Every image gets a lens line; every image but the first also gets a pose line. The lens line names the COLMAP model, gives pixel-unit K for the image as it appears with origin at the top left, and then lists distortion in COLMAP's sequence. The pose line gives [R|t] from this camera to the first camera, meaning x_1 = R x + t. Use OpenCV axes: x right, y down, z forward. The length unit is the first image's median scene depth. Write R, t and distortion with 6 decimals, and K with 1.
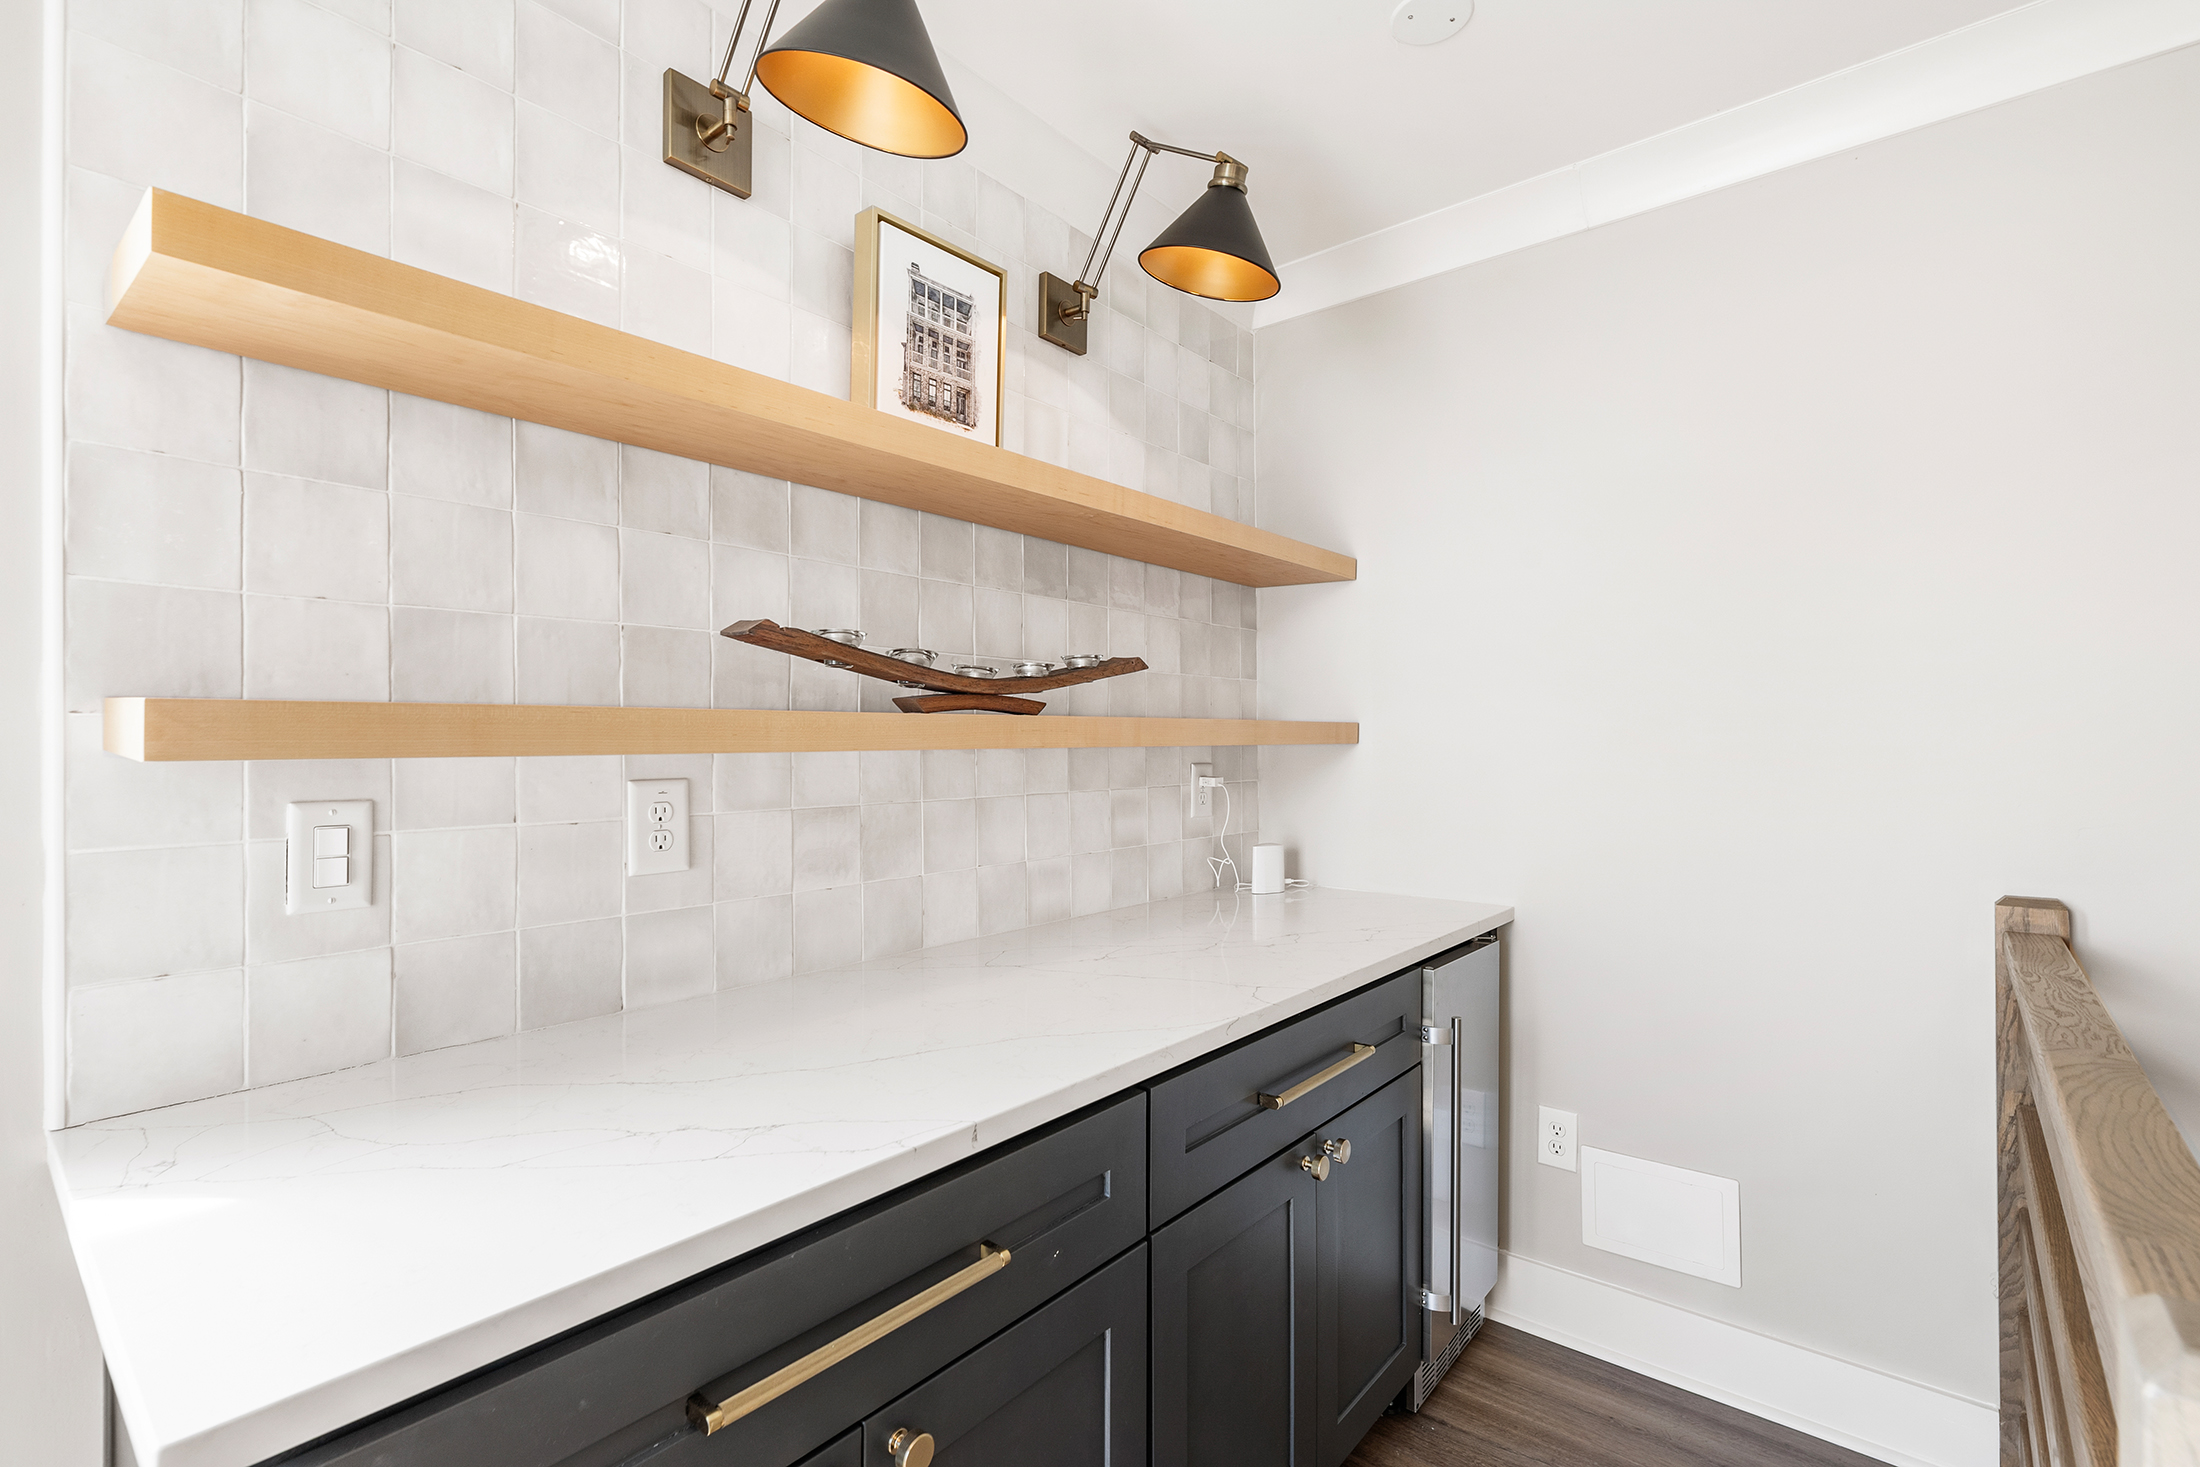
lens RADIAL K [[978.9, 0, 1100.0], [0, 978.9, 733.5], [0, 0, 1]] dist [-0.003617, -0.000088]
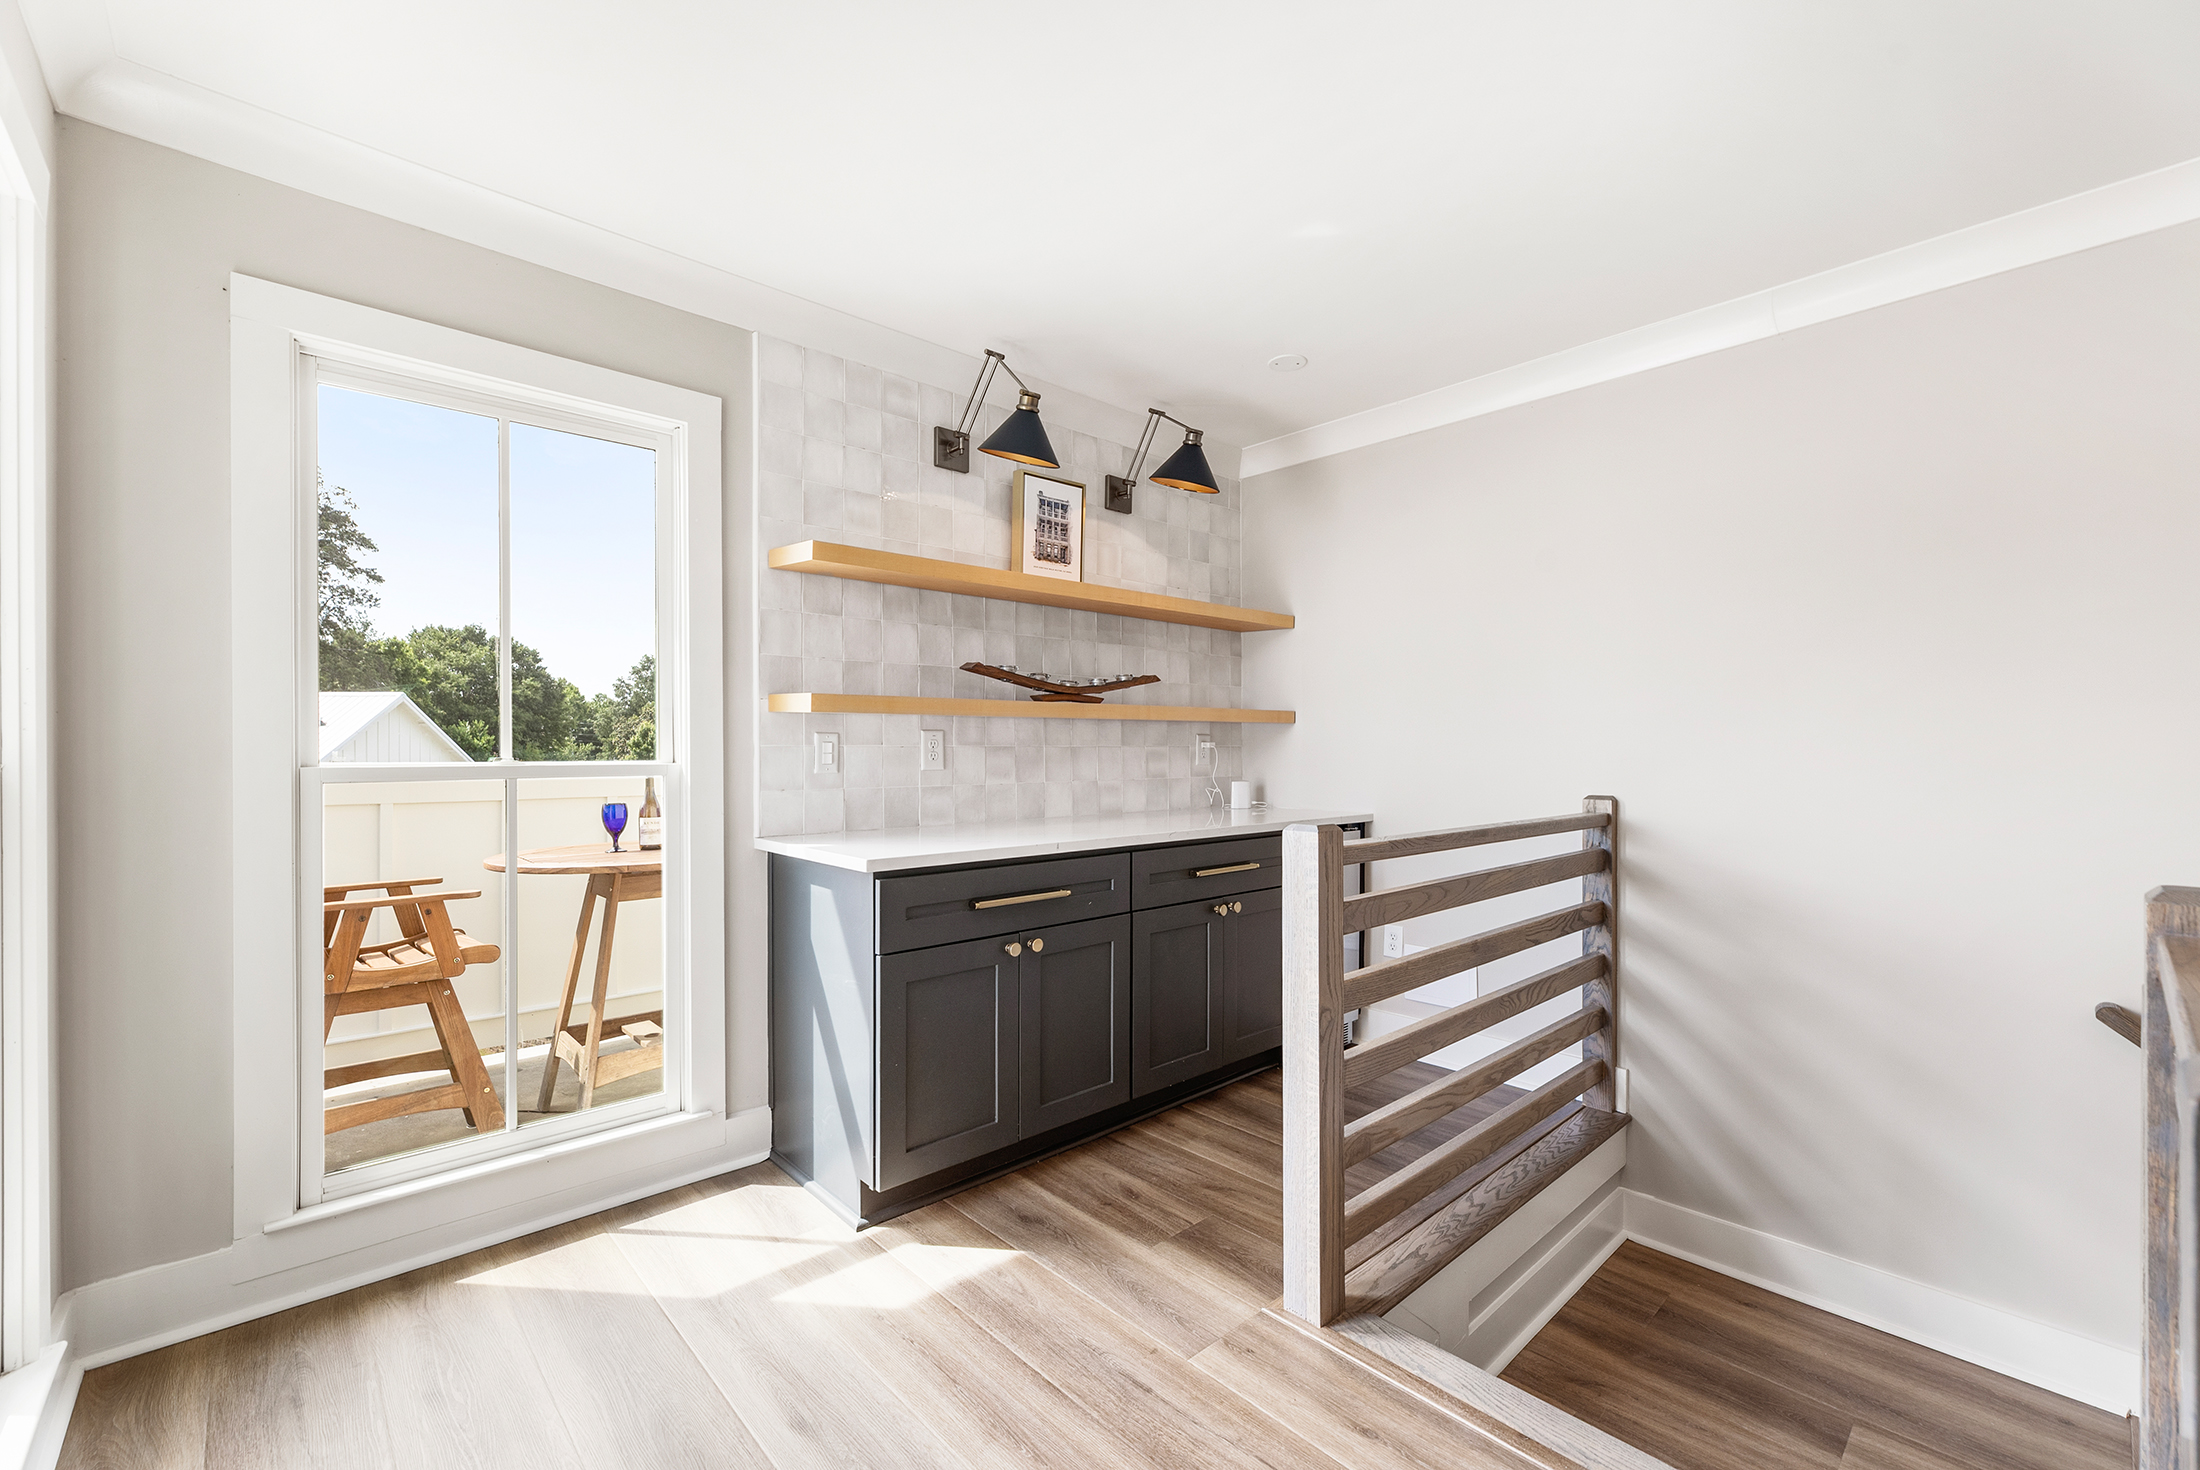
lens RADIAL K [[905.2, 0, 1100.0], [0, 905.2, 735.0], [0, 0, 1]] dist [0.002995, 0.000472]
pose [[0.991326, 0.001199, -0.131421, 0.190479], [-0.001678, 0.999992, -0.003531, 0.053320], [0.131415, 0.003721, 0.991320, -0.898230]]
